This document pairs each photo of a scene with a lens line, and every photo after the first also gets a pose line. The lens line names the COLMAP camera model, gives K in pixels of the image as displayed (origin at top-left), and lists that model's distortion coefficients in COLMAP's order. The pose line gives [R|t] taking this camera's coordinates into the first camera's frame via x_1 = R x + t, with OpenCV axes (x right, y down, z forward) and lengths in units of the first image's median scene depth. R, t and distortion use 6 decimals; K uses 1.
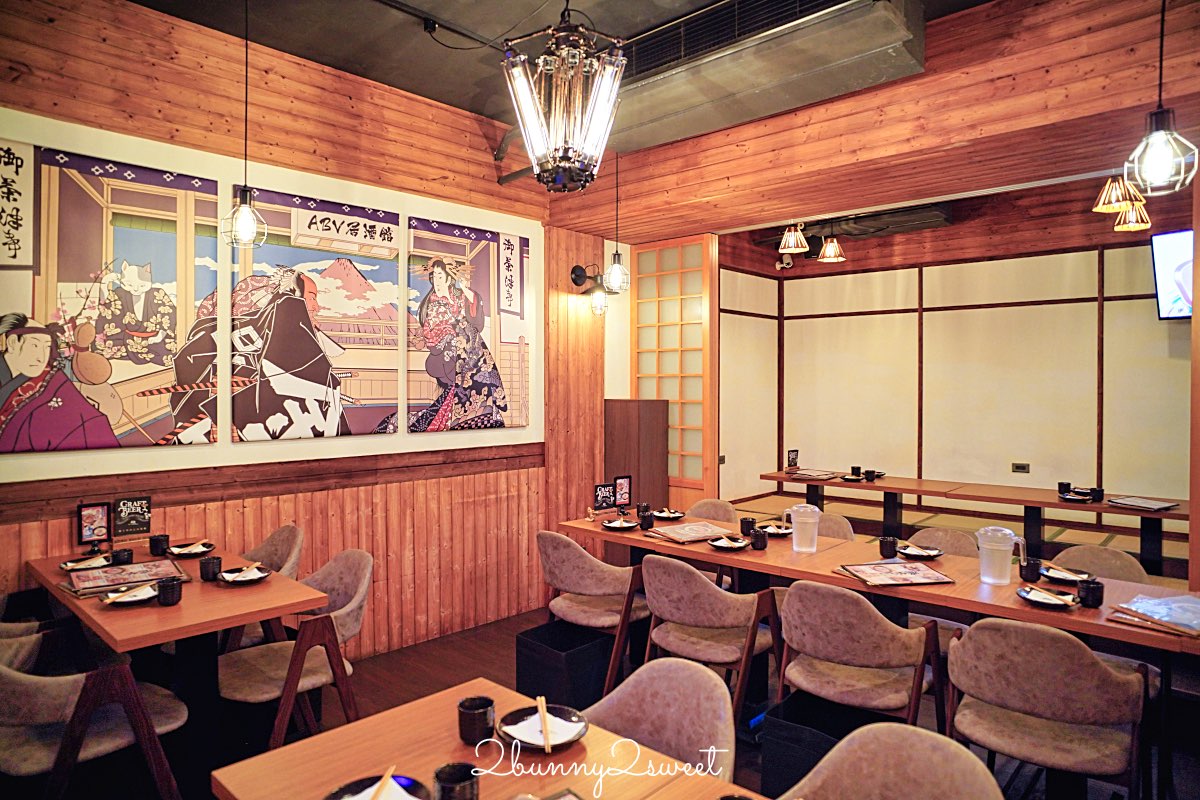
lens RADIAL K [[737.4, 0, 600.0], [0, 737.4, 380.0], [0, 0, 1]] dist [-0.007851, -0.001616]
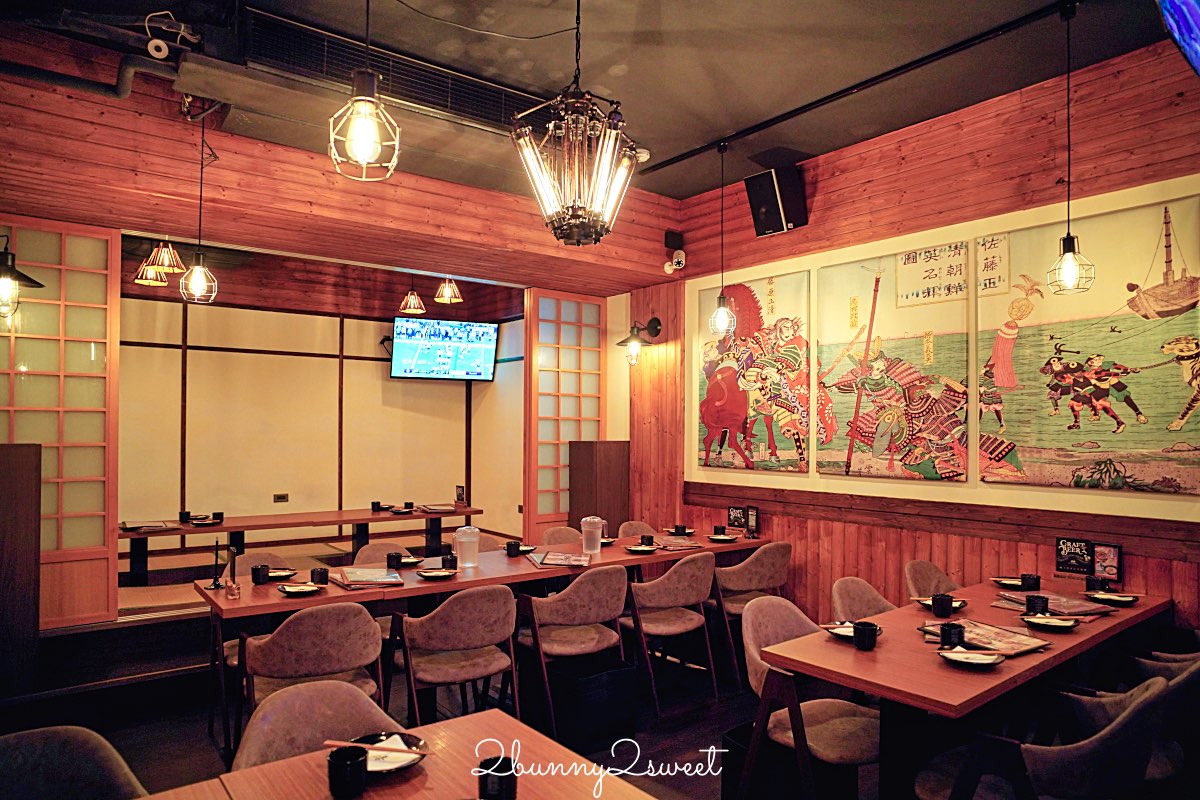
lens RADIAL K [[775.1, 0, 600.0], [0, 775.1, 400.0], [0, 0, 1]] dist [-0.112001, -0.000747]
pose [[0.159875, 0.034410, 0.986537, -0.542005], [-0.007457, 0.999406, -0.033651, 0.004184], [-0.987109, -0.001977, 0.160036, 0.363966]]
